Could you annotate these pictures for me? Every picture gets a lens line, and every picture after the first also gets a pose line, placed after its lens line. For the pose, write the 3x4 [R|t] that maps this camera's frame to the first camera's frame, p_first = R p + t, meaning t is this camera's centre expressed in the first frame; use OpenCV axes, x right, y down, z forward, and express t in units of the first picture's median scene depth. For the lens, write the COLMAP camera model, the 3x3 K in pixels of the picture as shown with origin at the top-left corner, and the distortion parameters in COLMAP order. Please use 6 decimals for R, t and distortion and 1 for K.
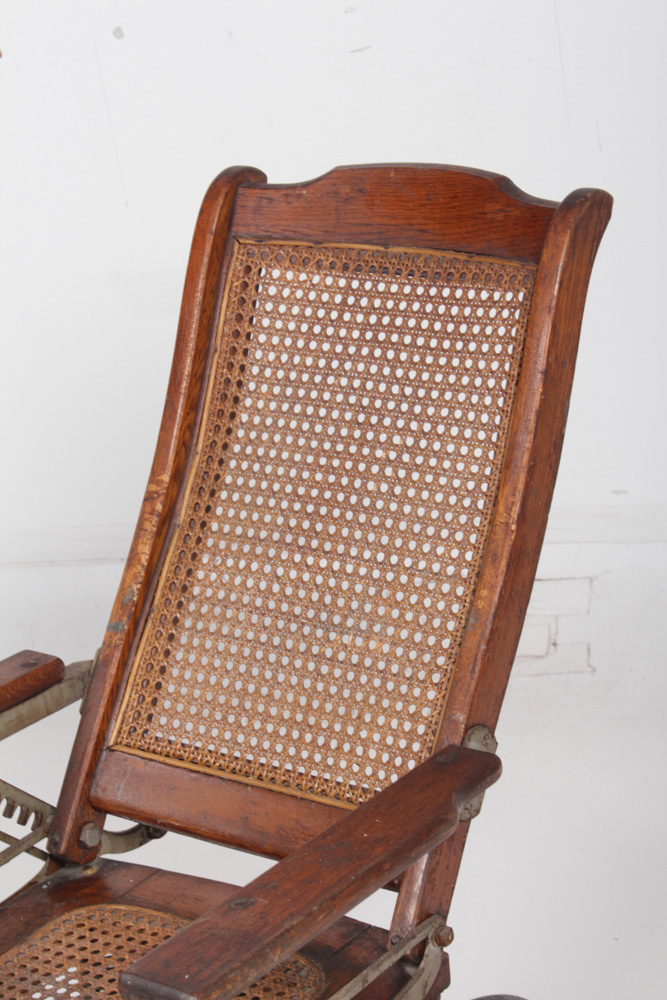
lens RADIAL K [[2461.8, 0, 334.5], [0, 2461.8, 535.5], [0, 0, 1]] dist [0.086988, -0.053818]
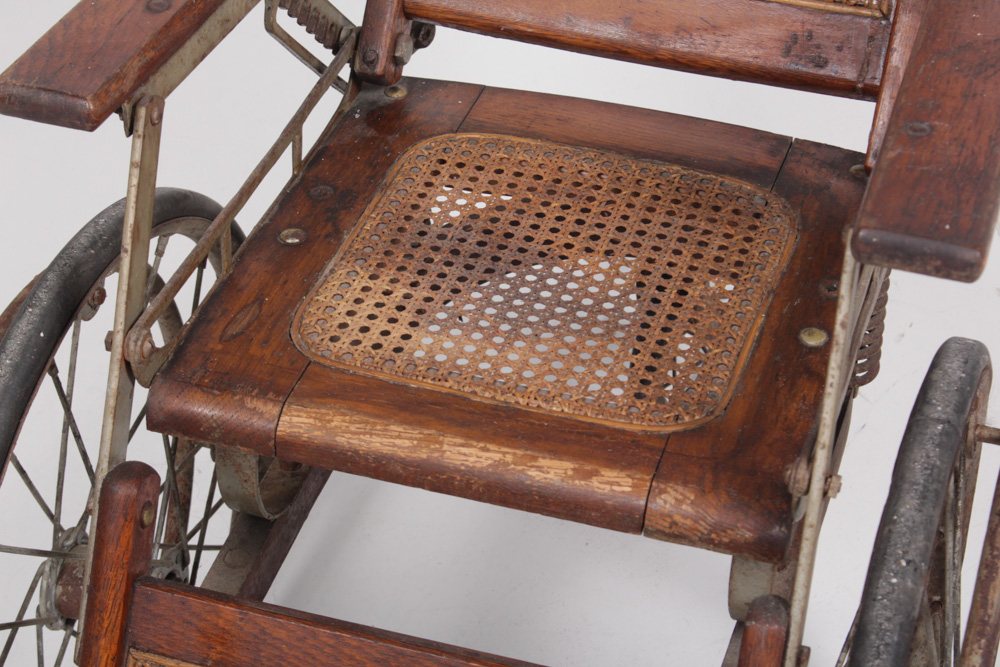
lens RADIAL K [[2461.8, 0, 500.0], [0, 2461.8, 333.5], [0, 0, 1]] dist [0.086988, -0.053818]
pose [[0.944267, -0.094496, 0.315325, -0.342018], [0.010606, 0.966147, 0.257773, 0.003877], [-0.329009, -0.240063, 0.913303, 0.237484]]
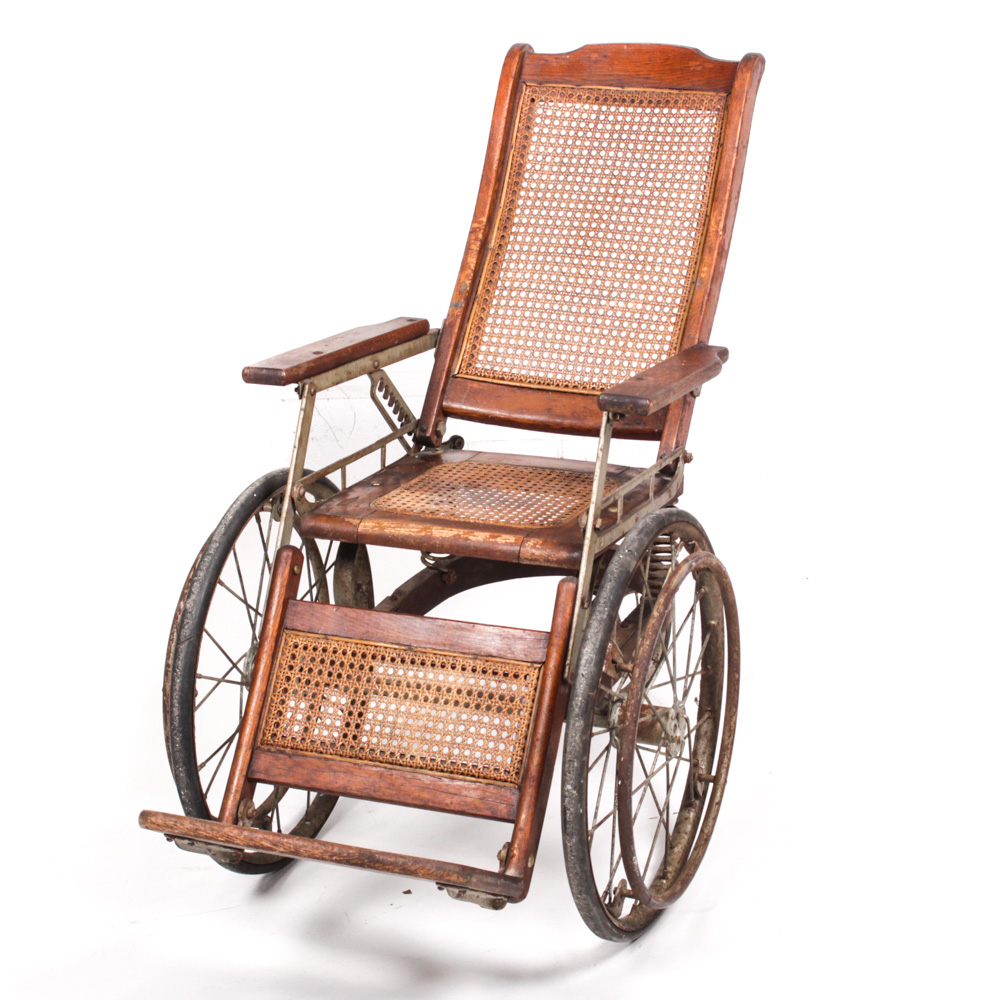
lens RADIAL K [[2350.9, 0, 566.3], [0, 2350.9, 501.3], [0, 0, 1]] dist [0.019703, 0.074071]
pose [[0.963029, 0.033020, 0.267365, -0.447823], [-0.007069, 0.995215, -0.097449, 0.330606], [-0.269304, 0.091956, 0.958655, -0.530458]]
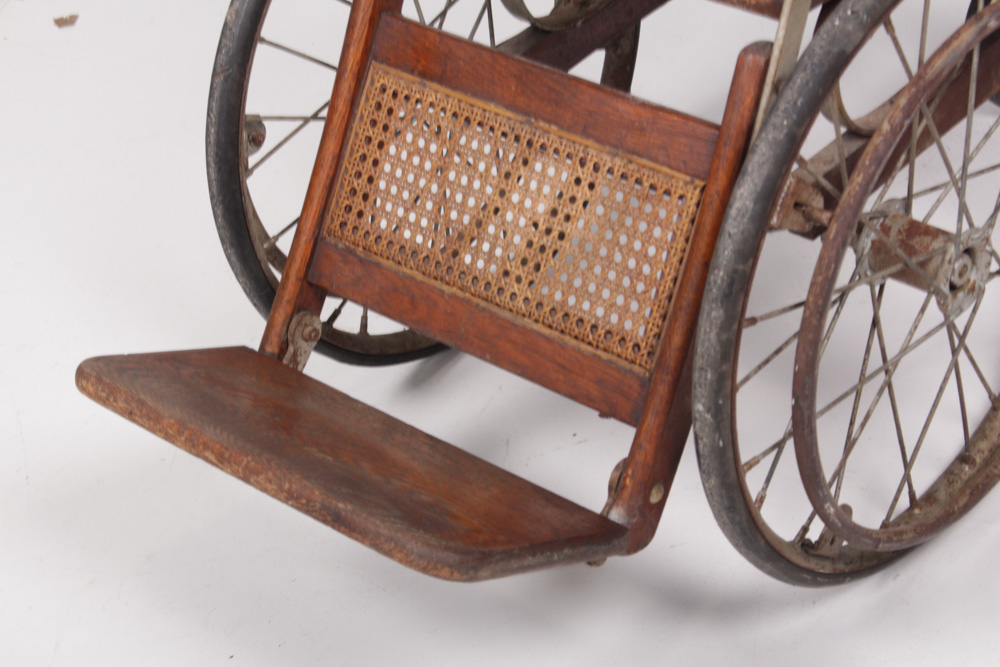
lens RADIAL K [[2461.8, 0, 500.0], [0, 2461.8, 333.5], [0, 0, 1]] dist [0.086988, -0.053818]
pose [[0.993495, 0.071324, -0.088775, -0.083784], [-0.047063, 0.967036, 0.250251, 0.128084], [0.103697, -0.244445, 0.964102, -0.071585]]
